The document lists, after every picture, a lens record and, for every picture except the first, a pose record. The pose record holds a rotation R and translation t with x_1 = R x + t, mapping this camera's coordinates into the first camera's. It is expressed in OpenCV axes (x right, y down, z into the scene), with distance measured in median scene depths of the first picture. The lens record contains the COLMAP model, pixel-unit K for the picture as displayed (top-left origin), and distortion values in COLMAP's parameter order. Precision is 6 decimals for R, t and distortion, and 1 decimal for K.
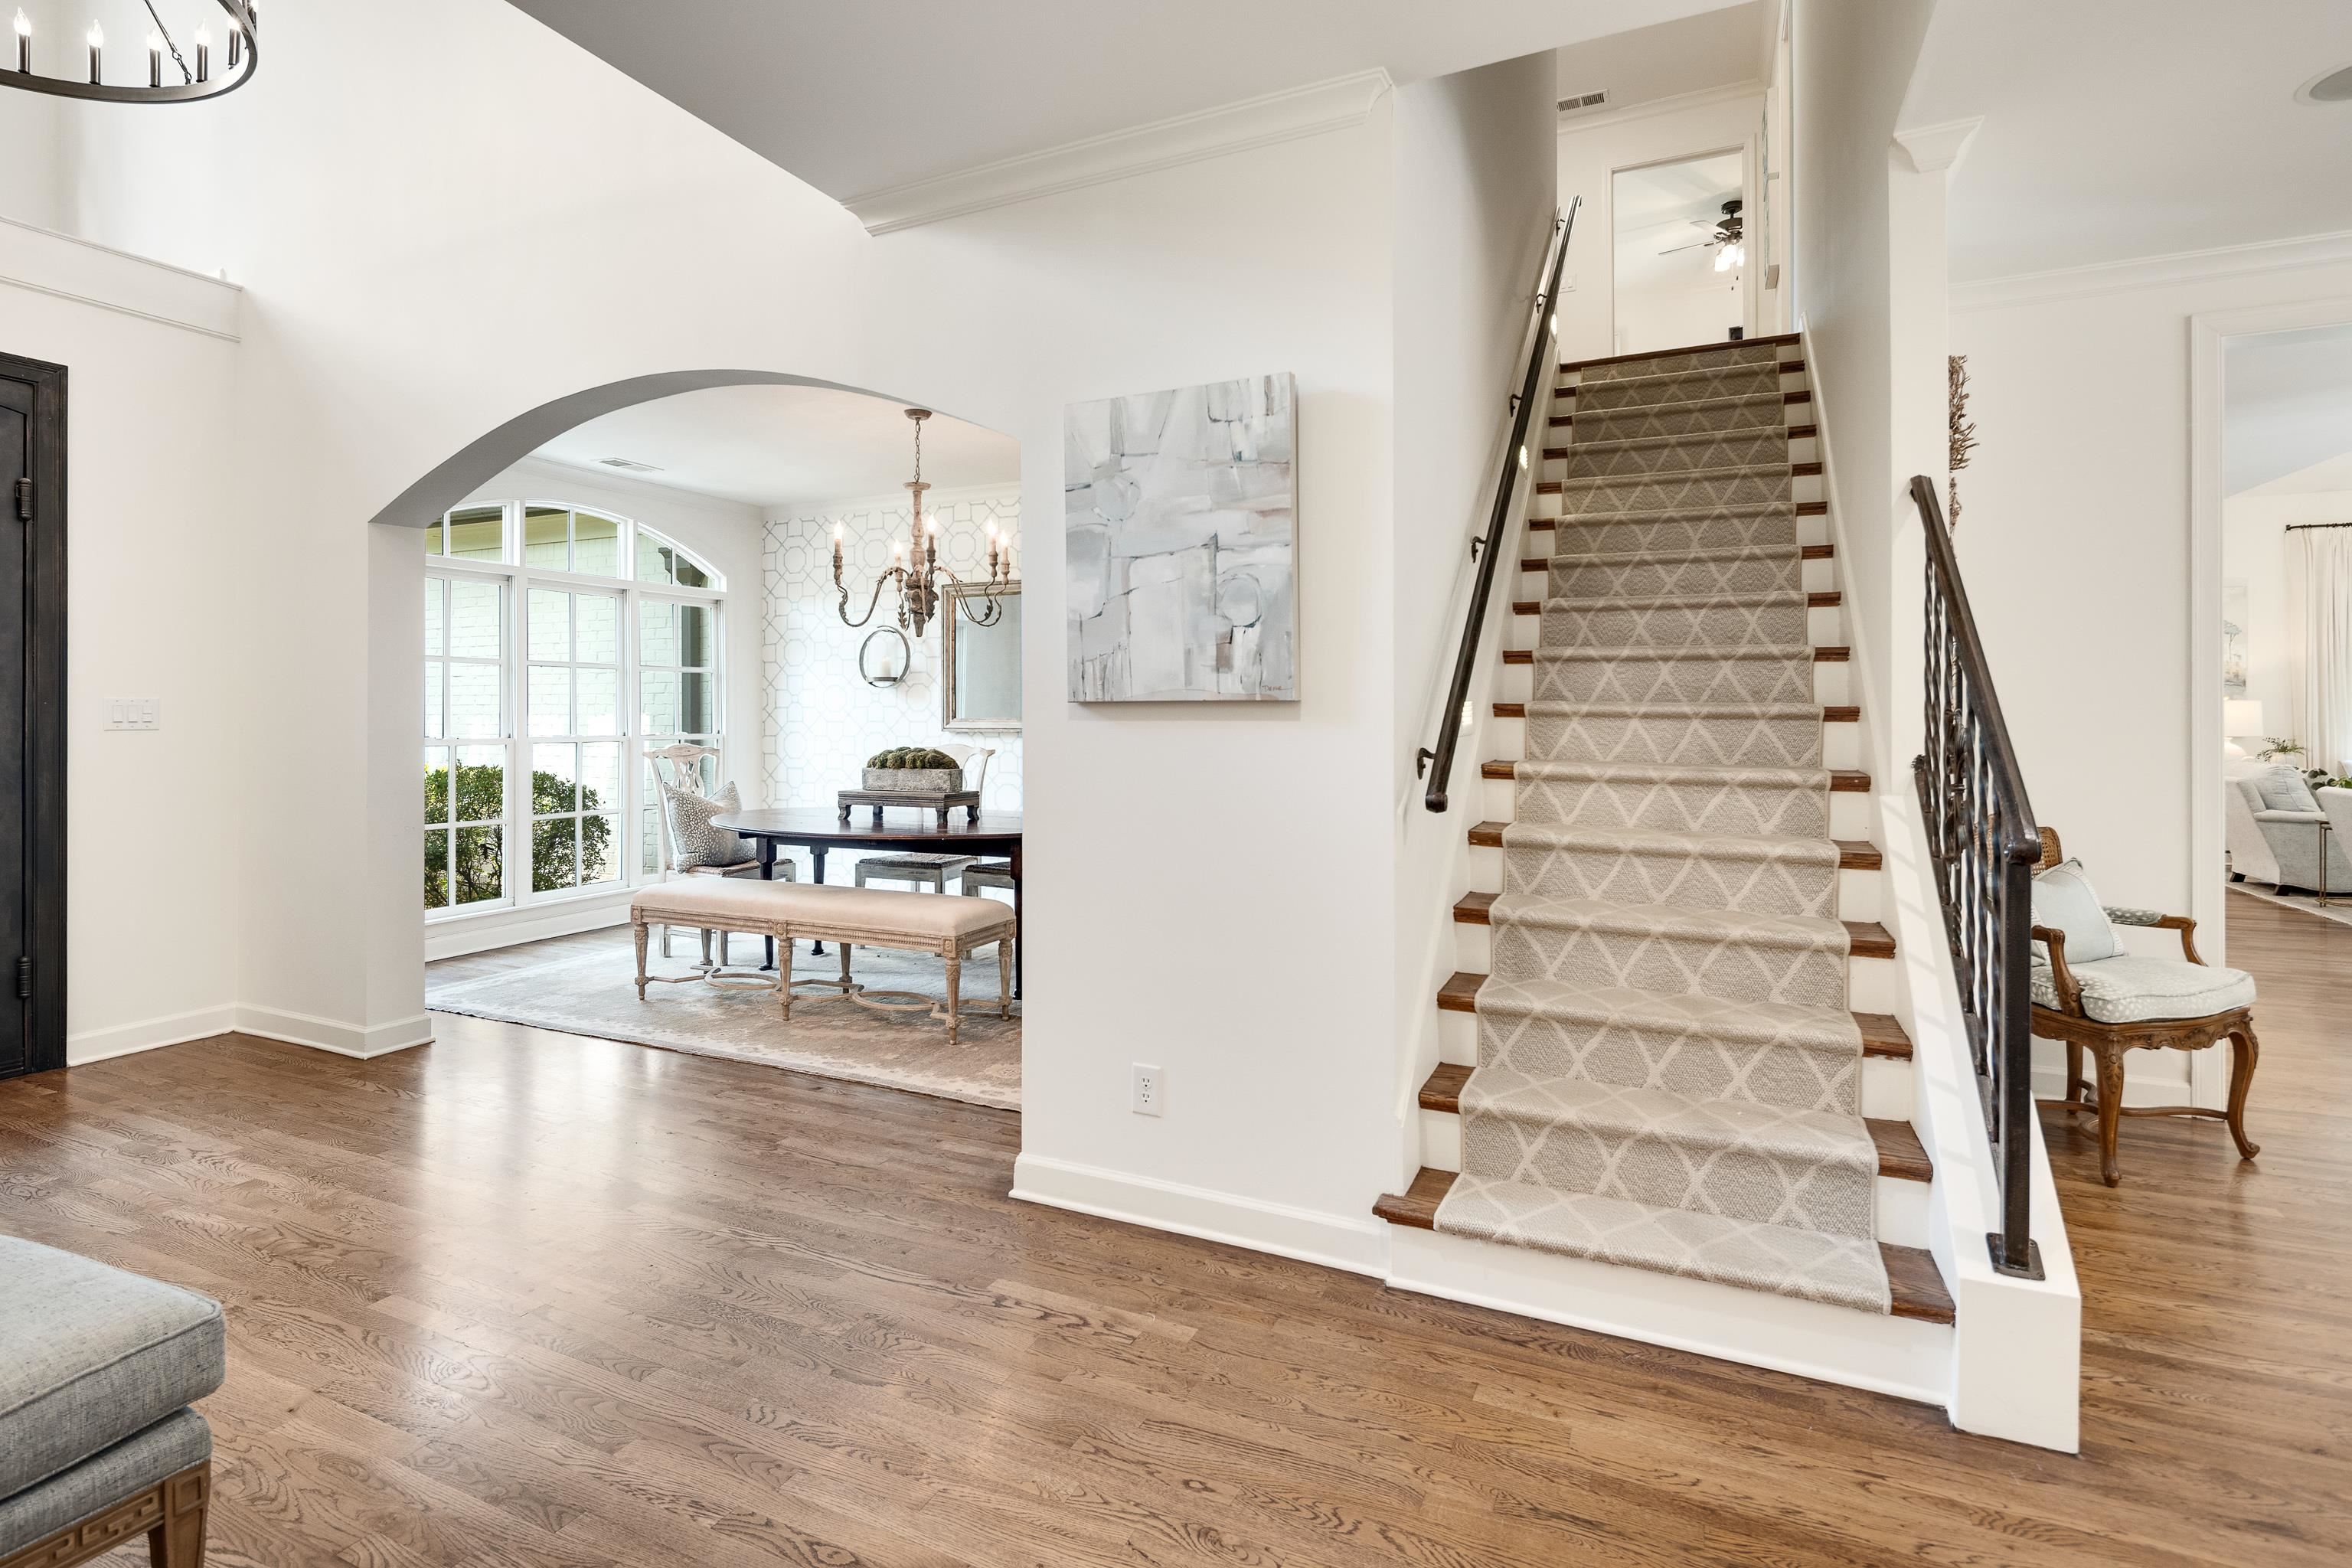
lens RADIAL K [[1135.5, 0, 1174.3], [0, 1135.5, 712.4], [0, 0, 1]] dist [-0.005447, 0.000112]
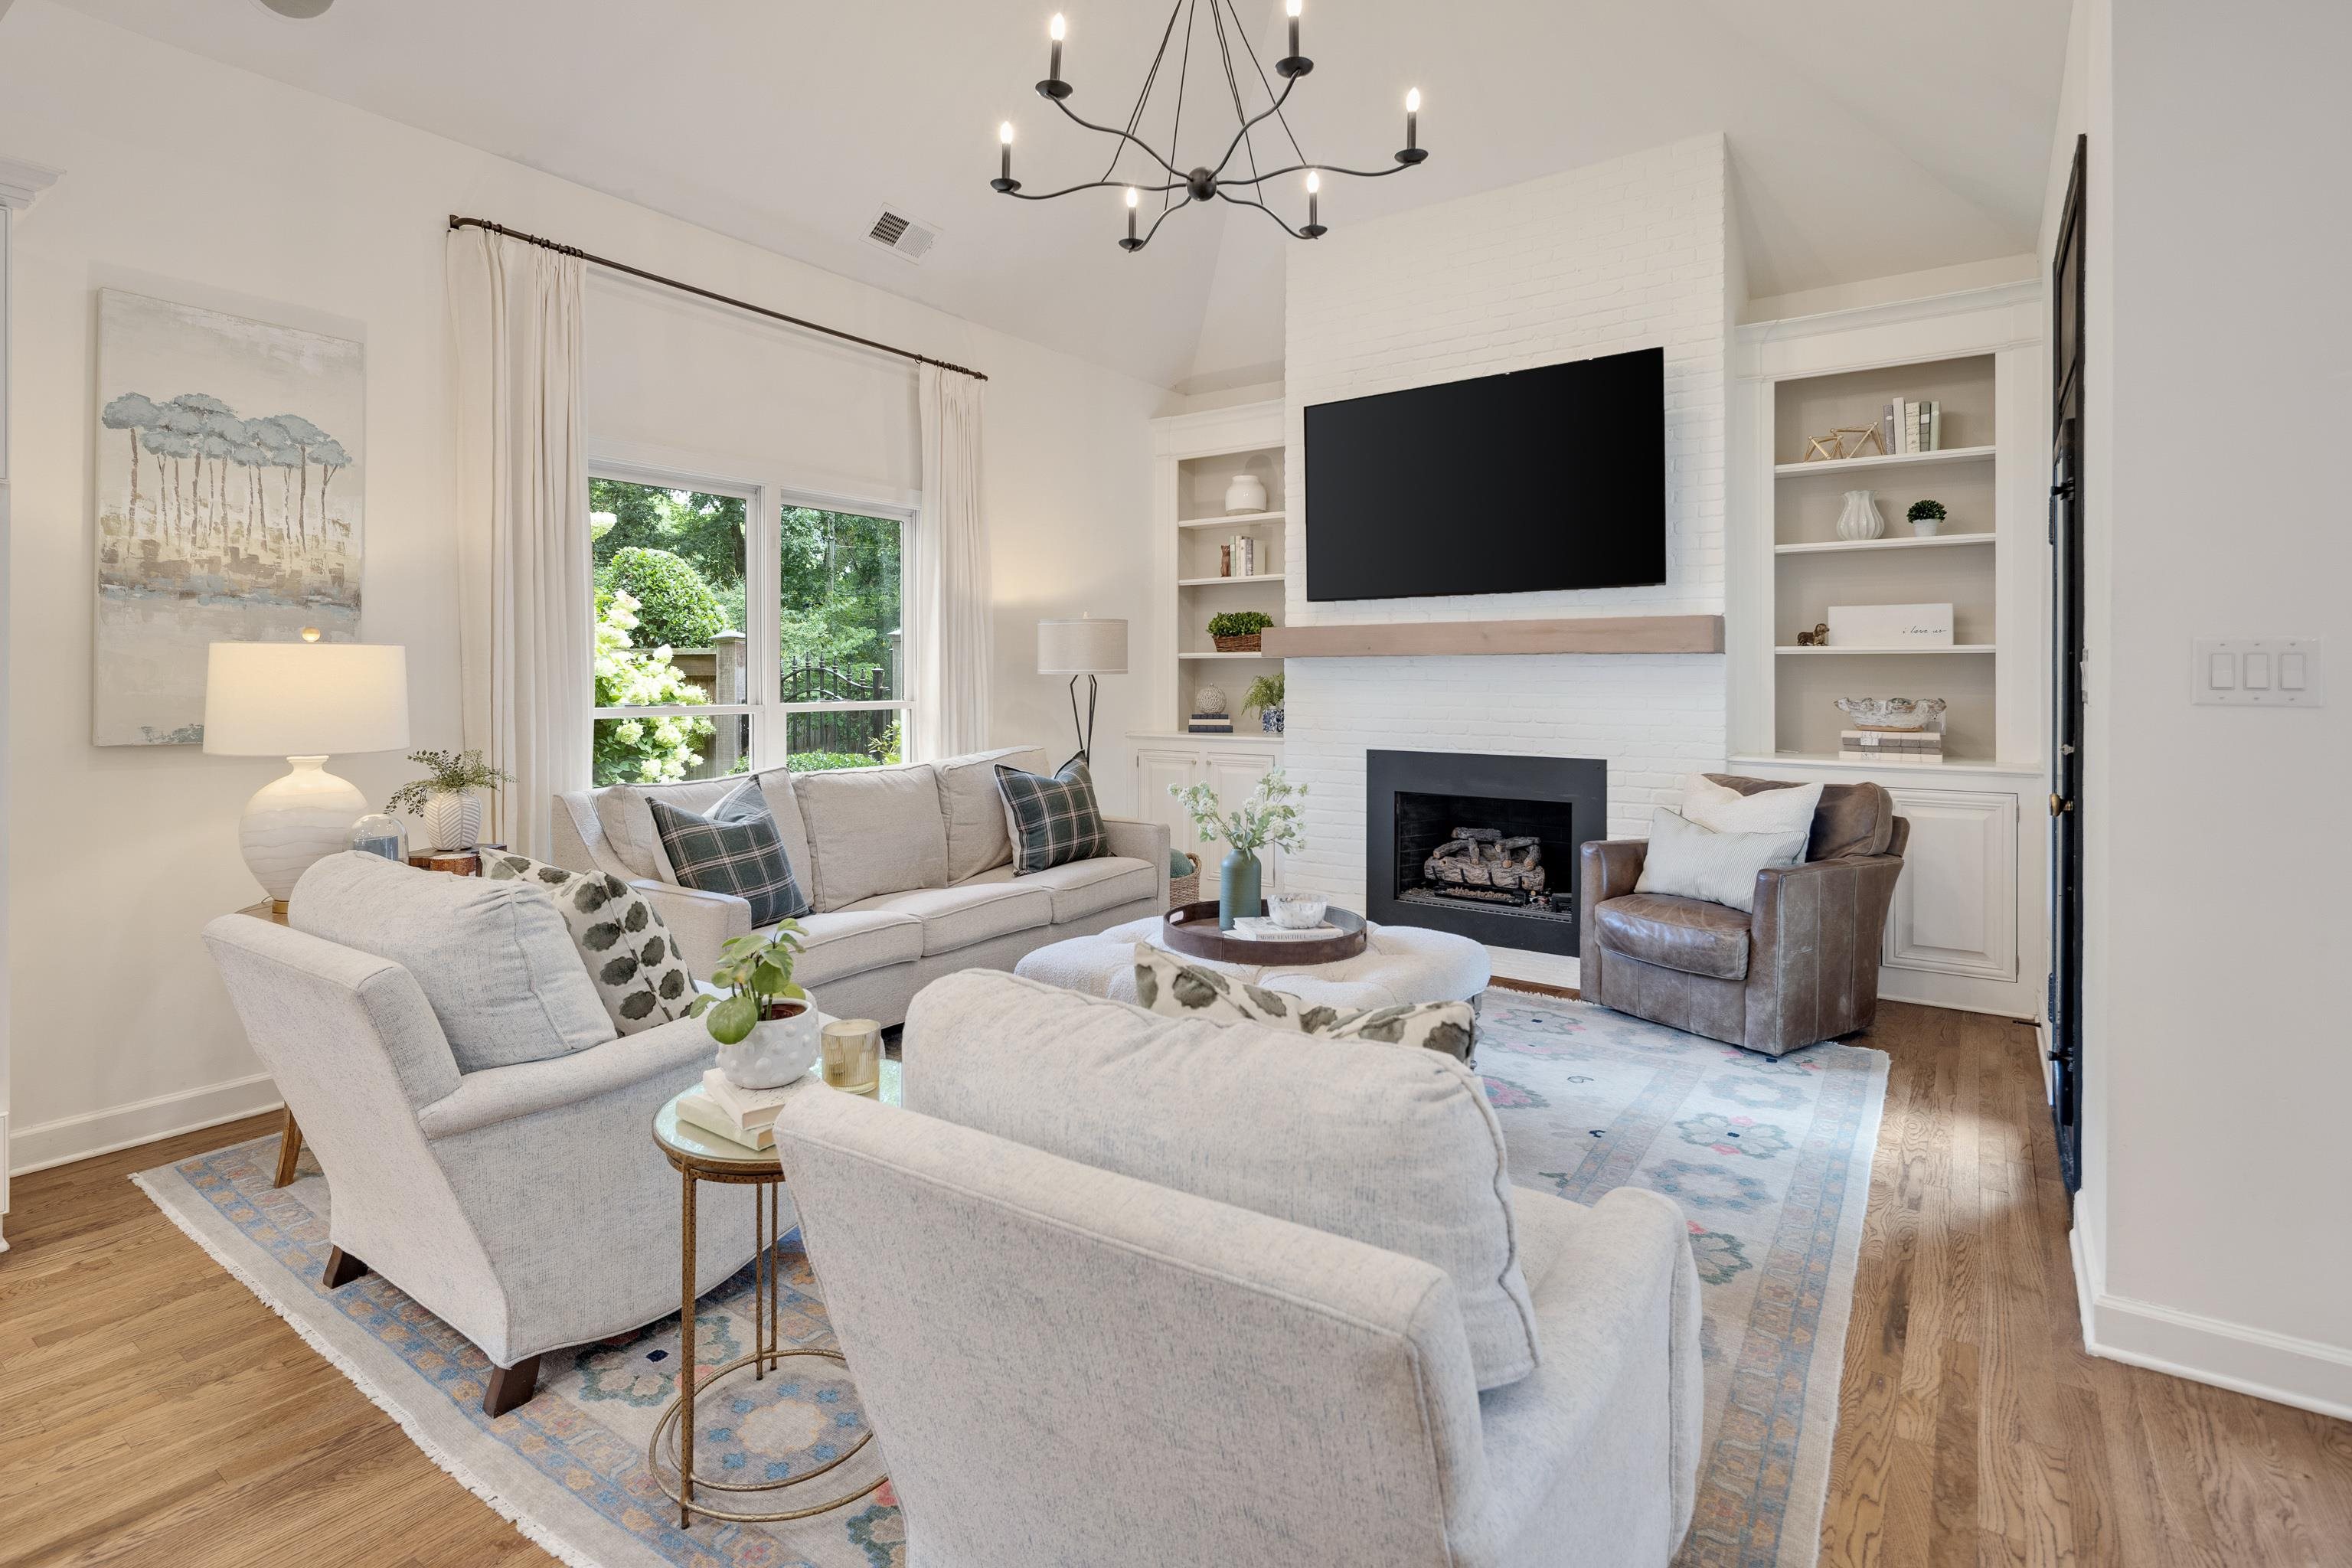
lens RADIAL K [[1135.5, 0, 1154.3], [0, 1135.5, 677.1], [0, 0, 1]] dist [-0.005447, 0.000112]
pose [[0.181083, -0.002036, 0.983466, 0.656757], [-0.000595, 0.999997, 0.002180, -0.002032], [-0.983468, -0.000980, 0.181082, 0.705610]]
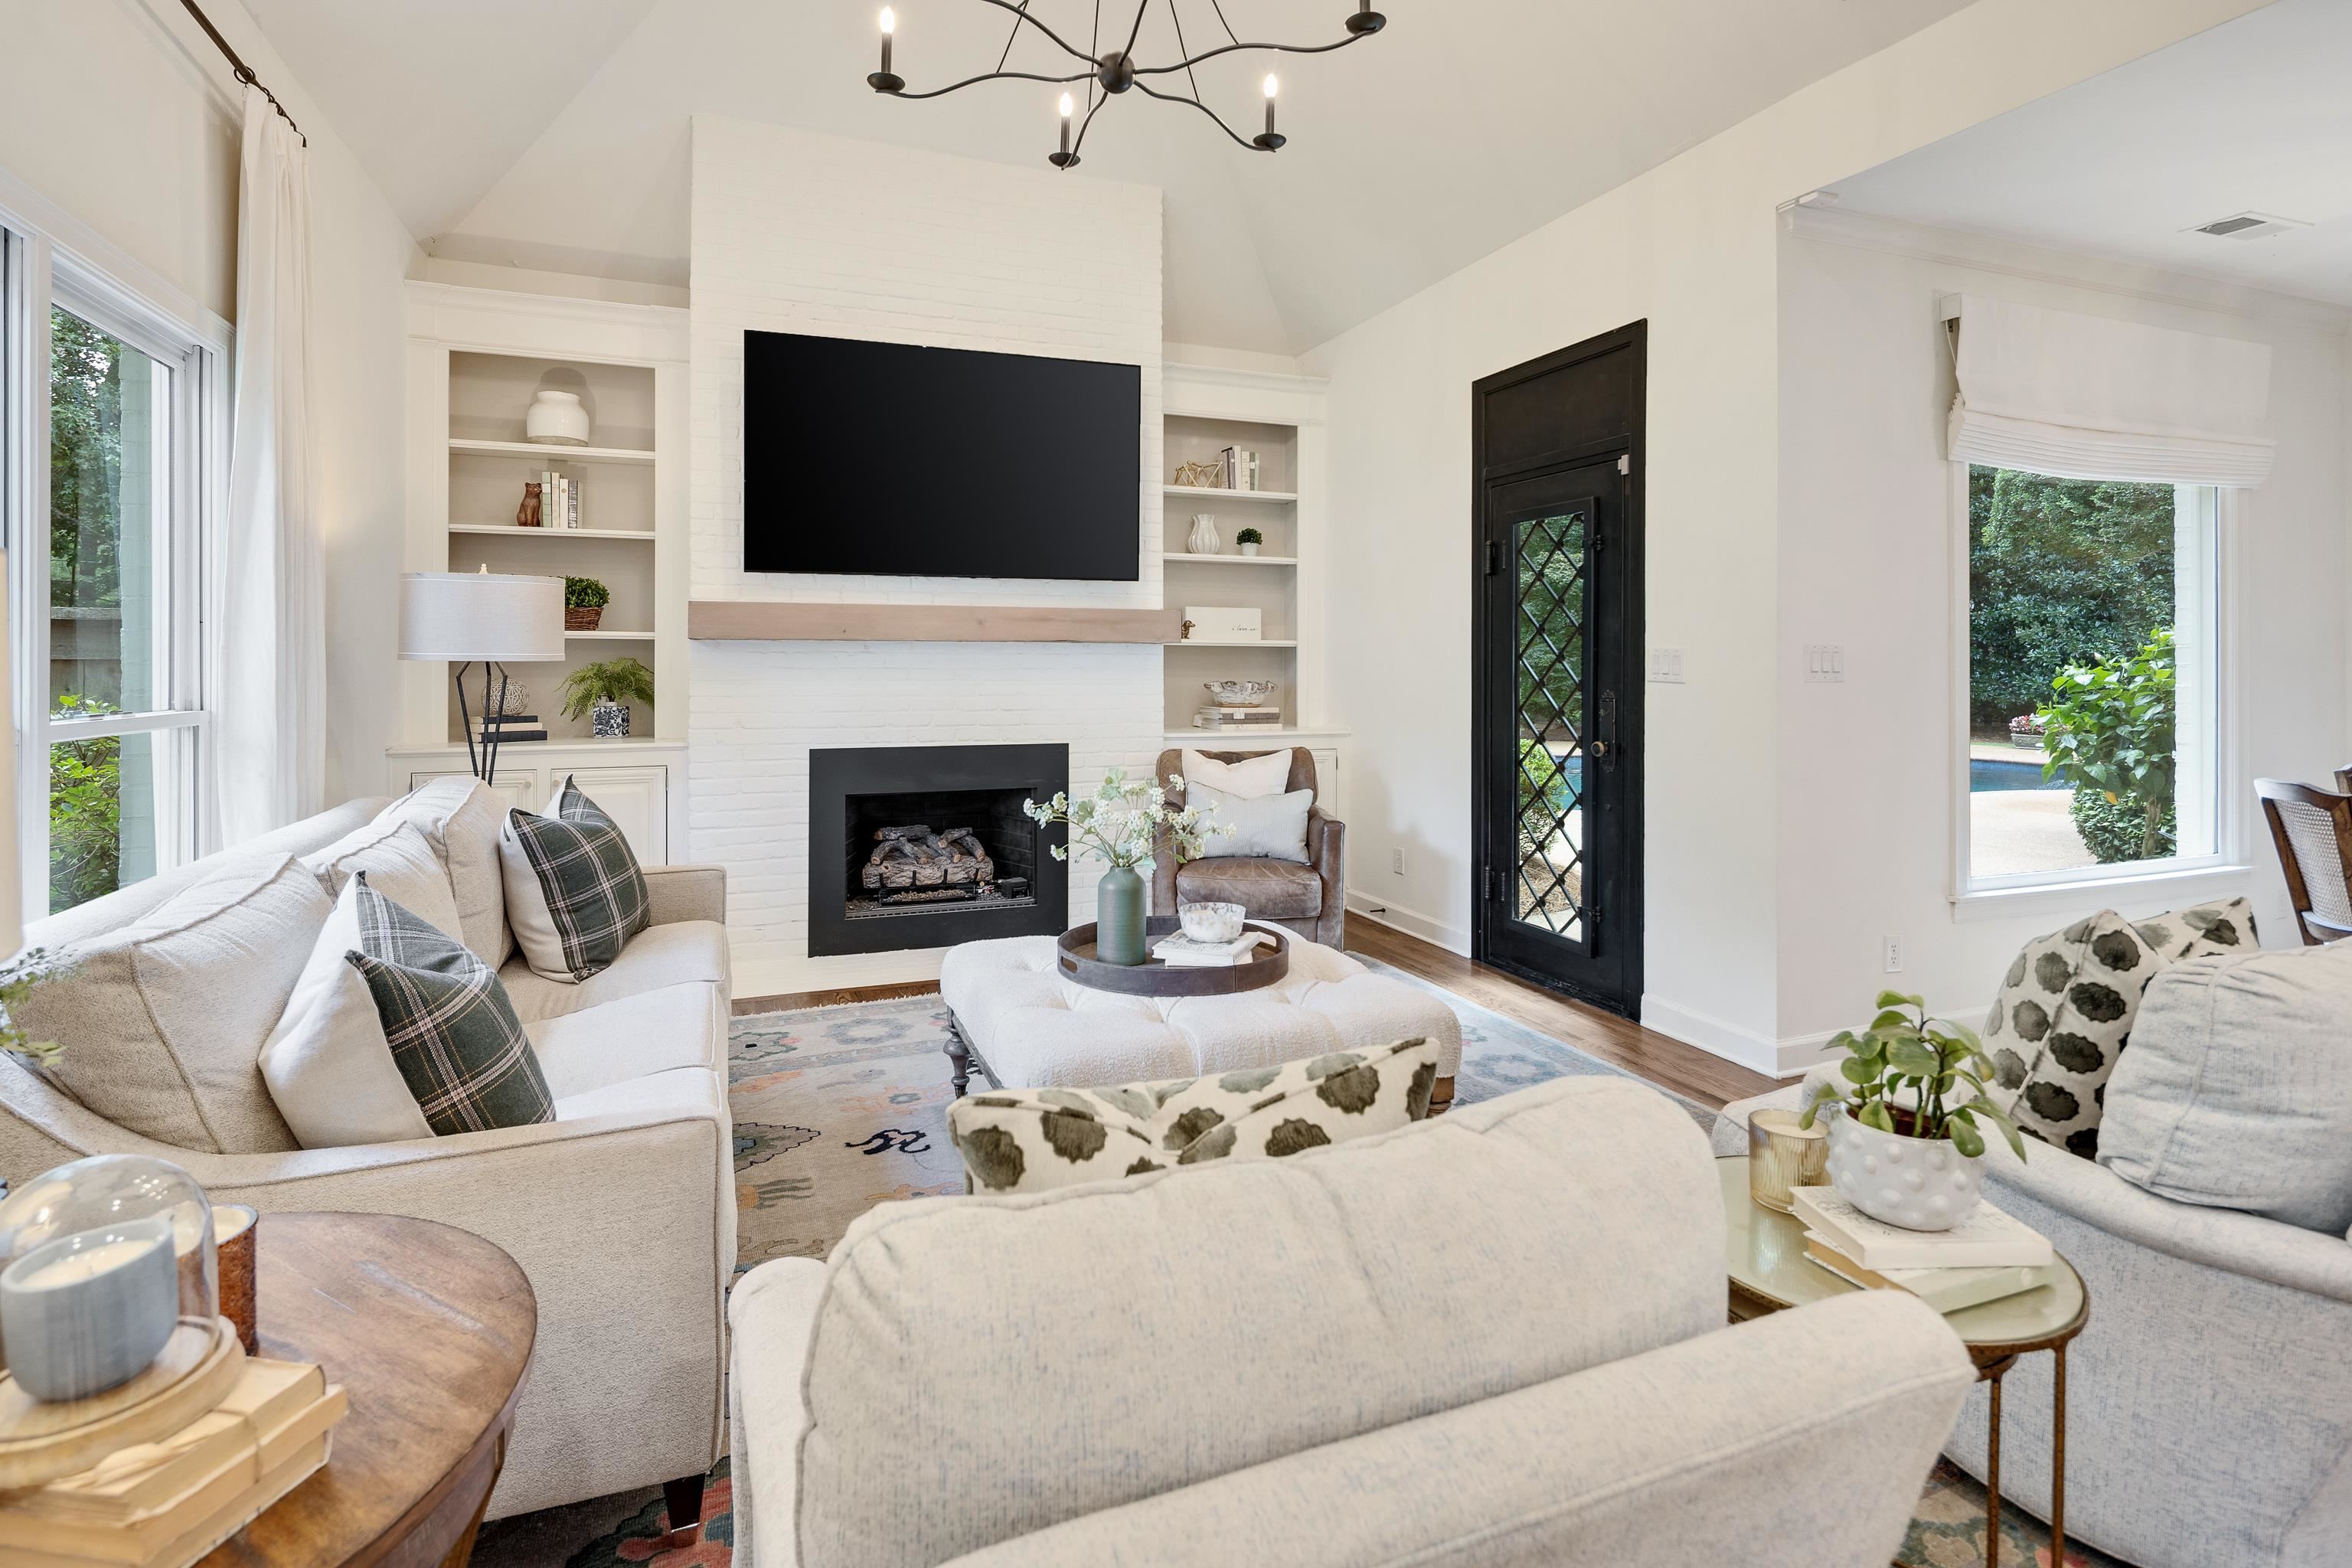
lens RADIAL K [[1135.5, 0, 1155.5], [0, 1135.5, 666.1], [0, 0, 1]] dist [-0.005447, 0.000112]
pose [[-0.723445, -0.004000, 0.690370, 0.762748], [-0.002906, 0.999992, 0.002748, -0.001957], [-0.690376, -0.000018, -0.723451, 0.897762]]
